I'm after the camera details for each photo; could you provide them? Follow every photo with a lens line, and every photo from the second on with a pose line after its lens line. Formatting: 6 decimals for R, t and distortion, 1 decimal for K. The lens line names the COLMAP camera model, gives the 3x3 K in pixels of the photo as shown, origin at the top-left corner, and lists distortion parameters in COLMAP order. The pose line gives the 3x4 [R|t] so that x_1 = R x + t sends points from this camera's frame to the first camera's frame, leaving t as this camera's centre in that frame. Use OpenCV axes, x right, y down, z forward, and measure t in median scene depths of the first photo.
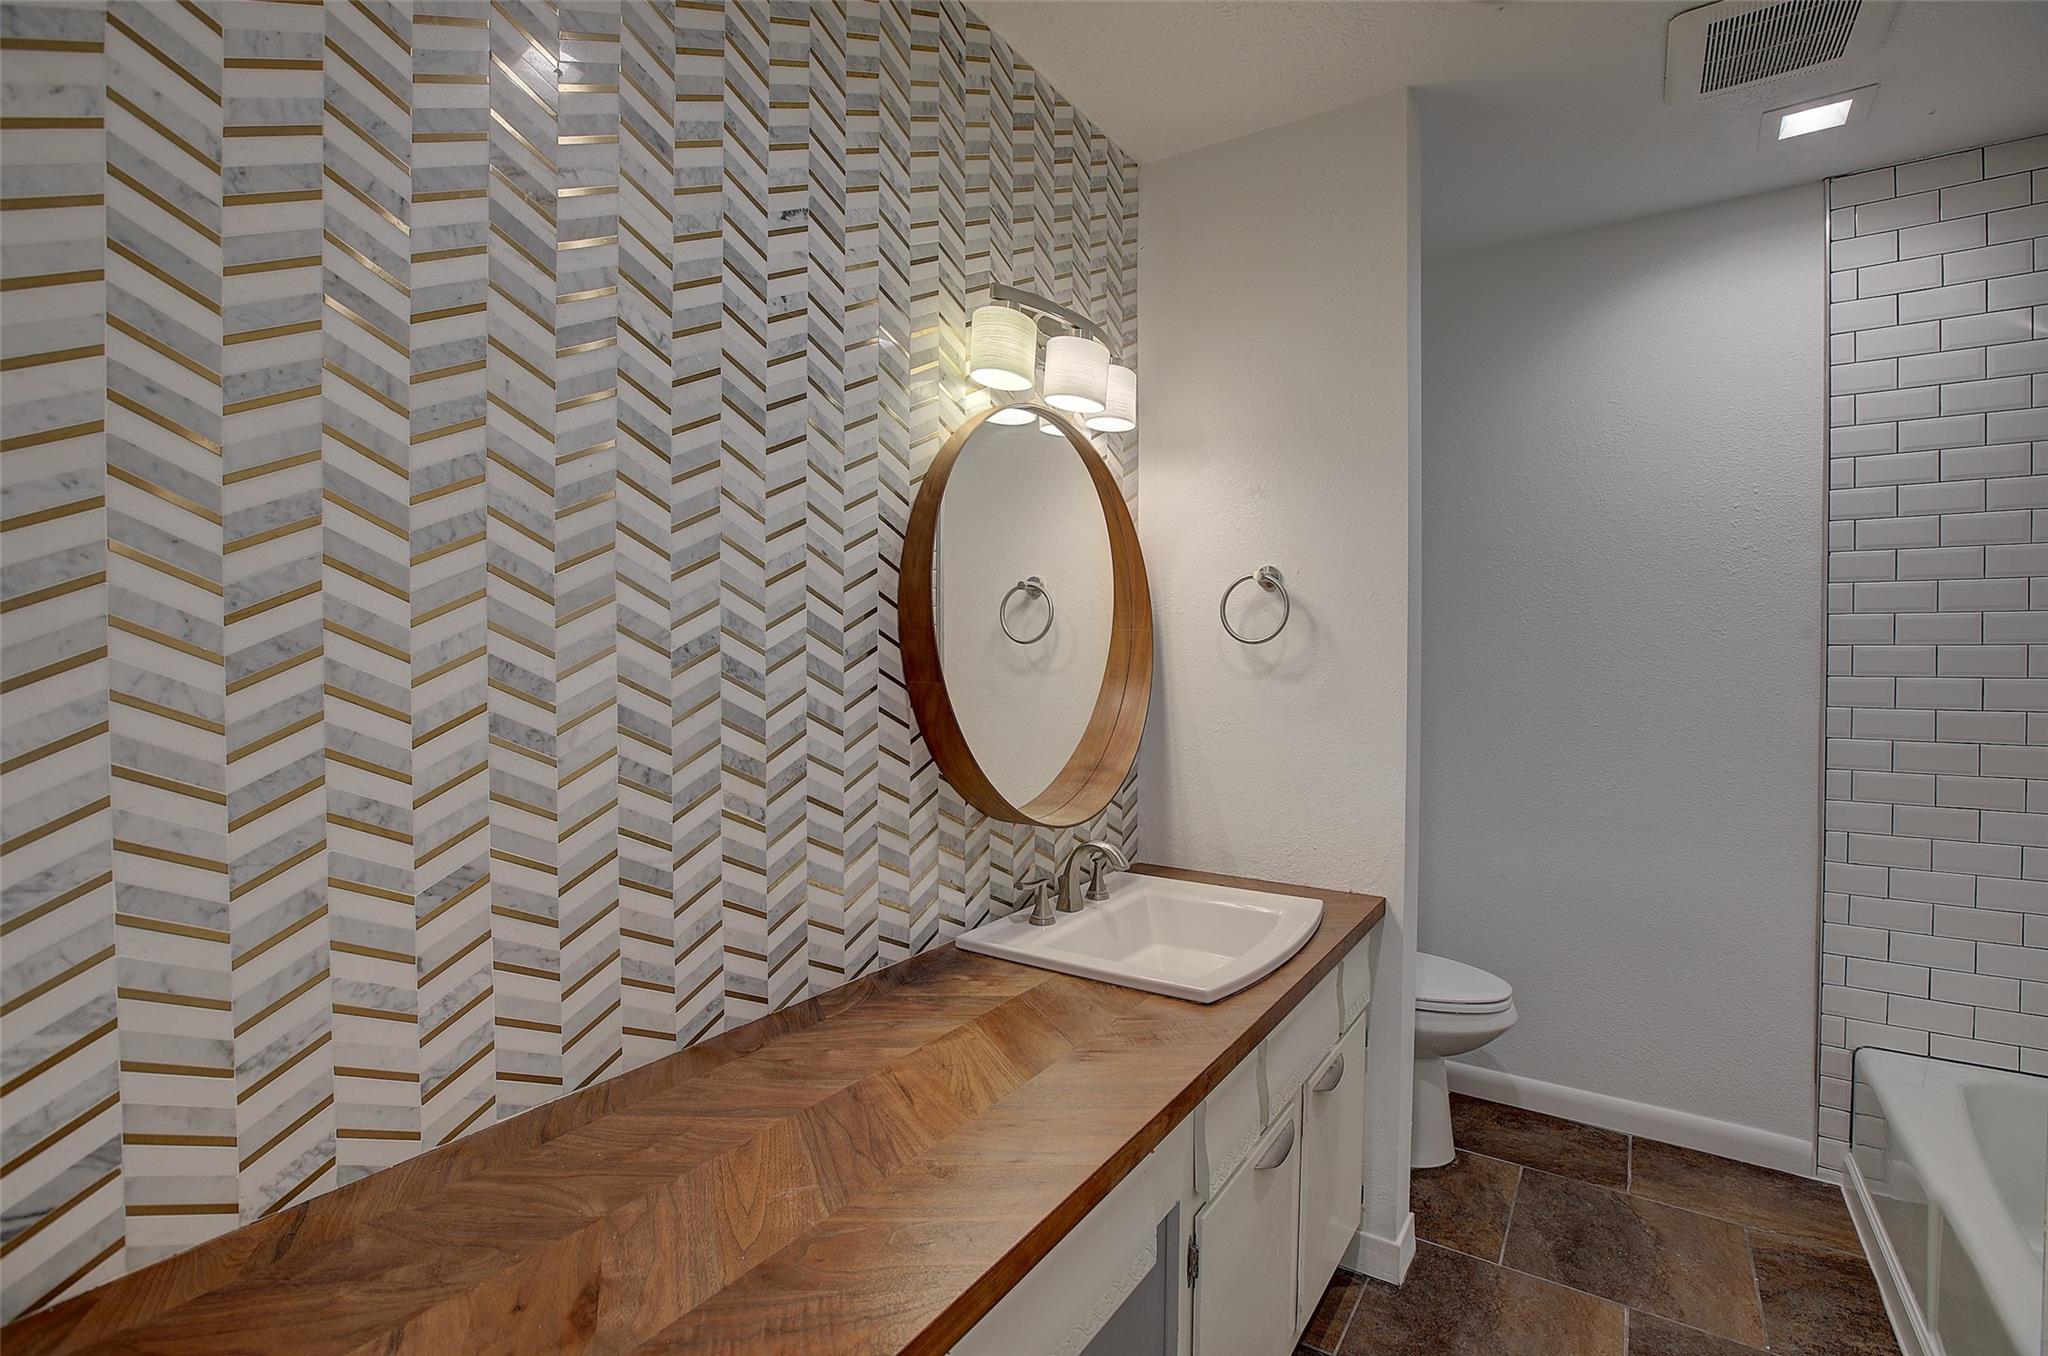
lens RADIAL K [[937.0, 0, 1012.2], [0, 937.0, 667.0], [0, 0, 1]] dist [-0.048404, 0.013152]
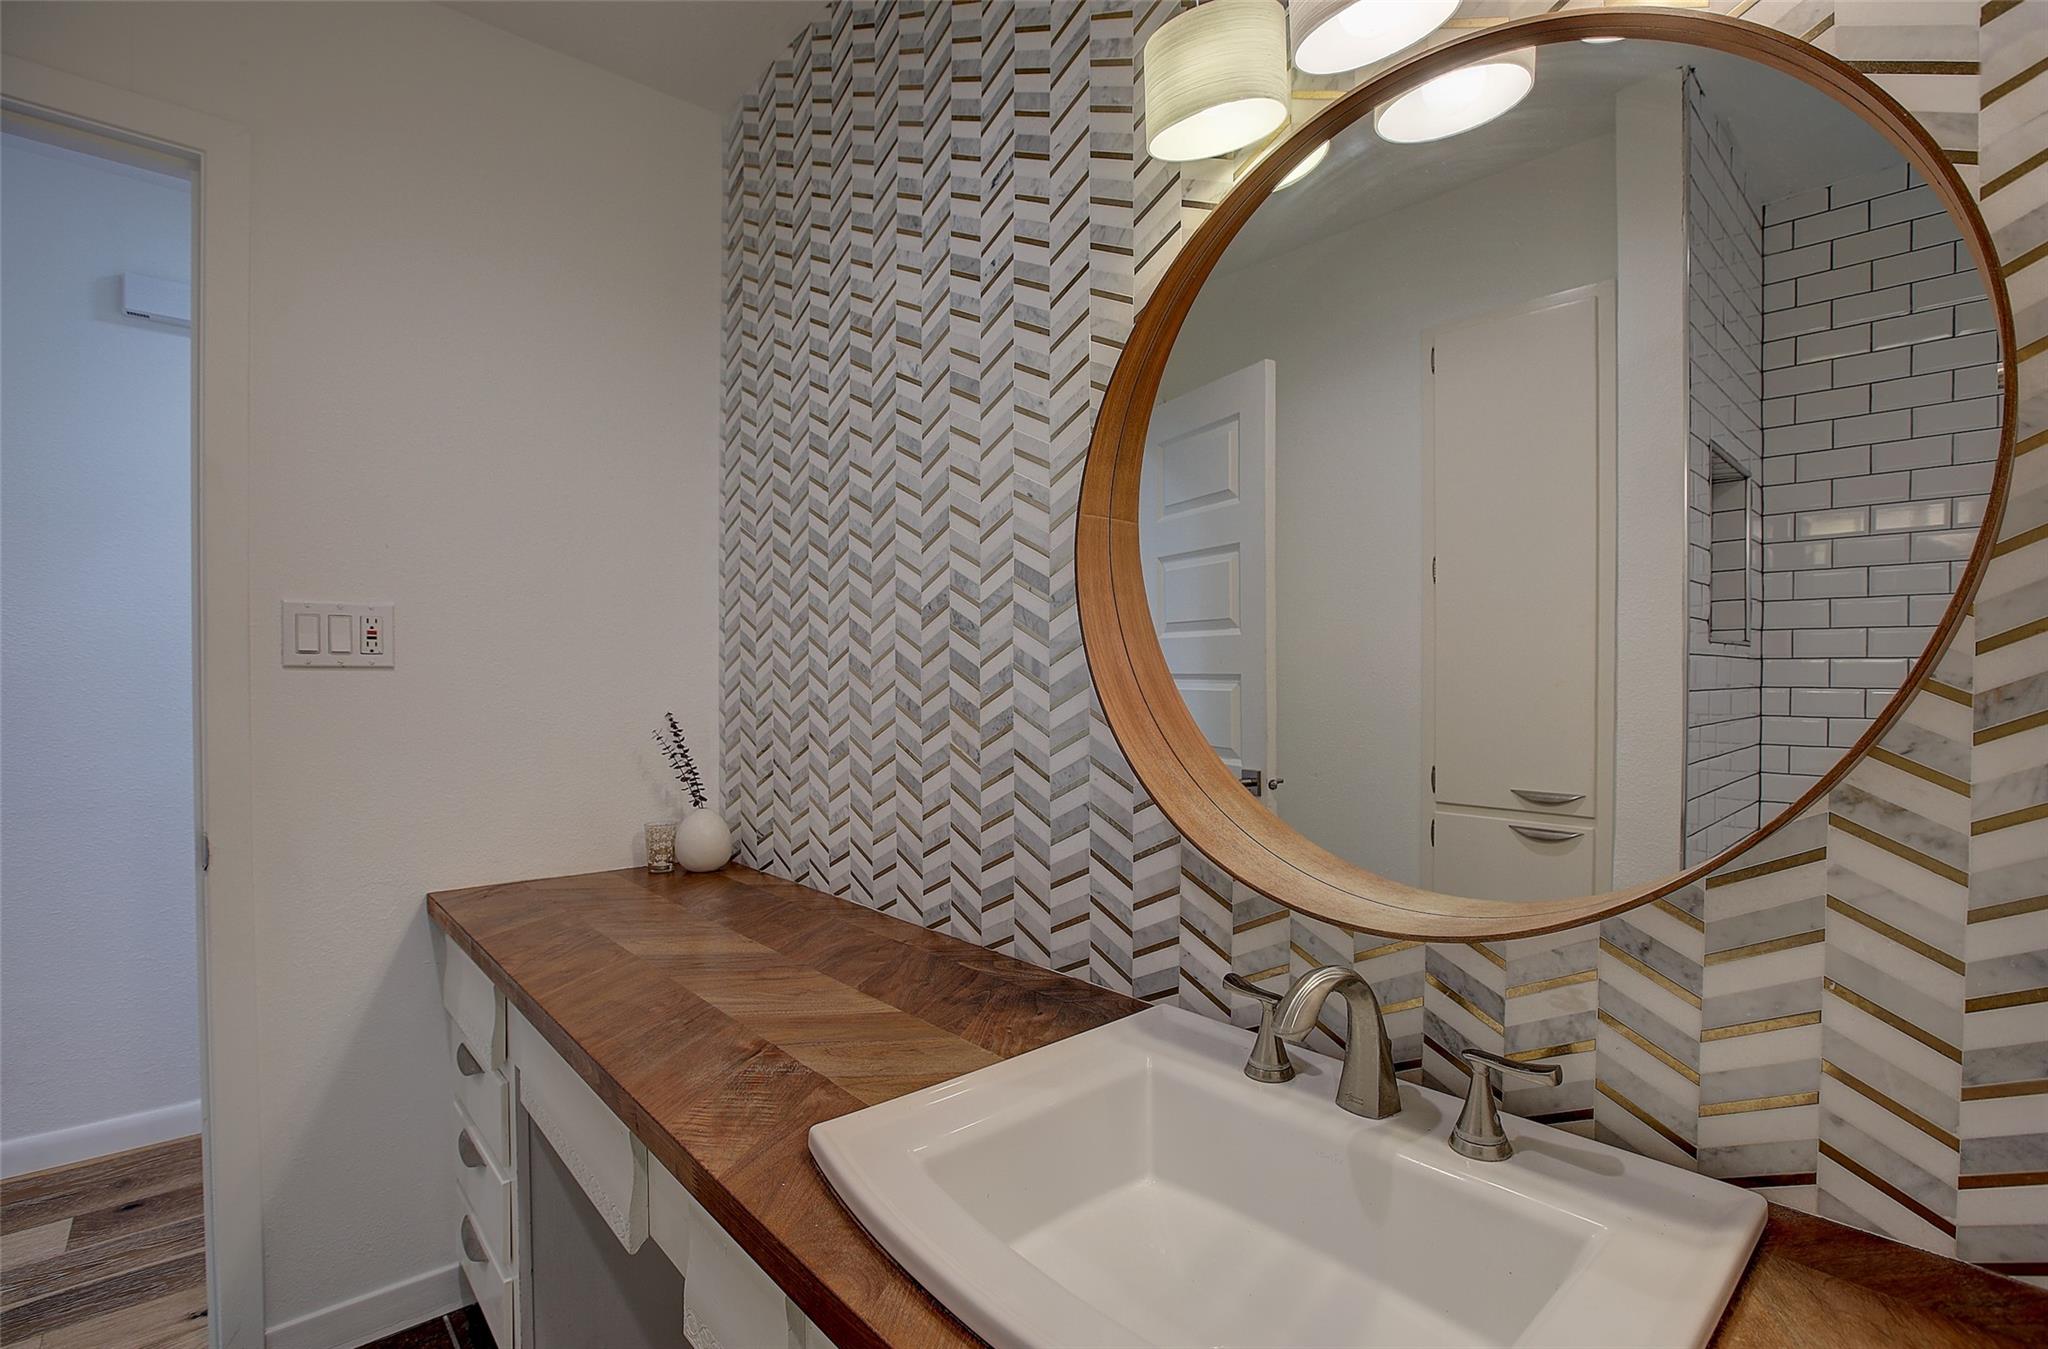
lens RADIAL K [[937.0, 0, 1015.0], [0, 937.0, 677.3], [0, 0, 1]] dist [-0.048404, 0.013152]
pose [[-0.241248, 0.005907, -0.970445, 0.795573], [-0.013677, 0.999861, 0.009486, 0.058899], [0.970367, 0.015561, -0.241134, 1.345239]]
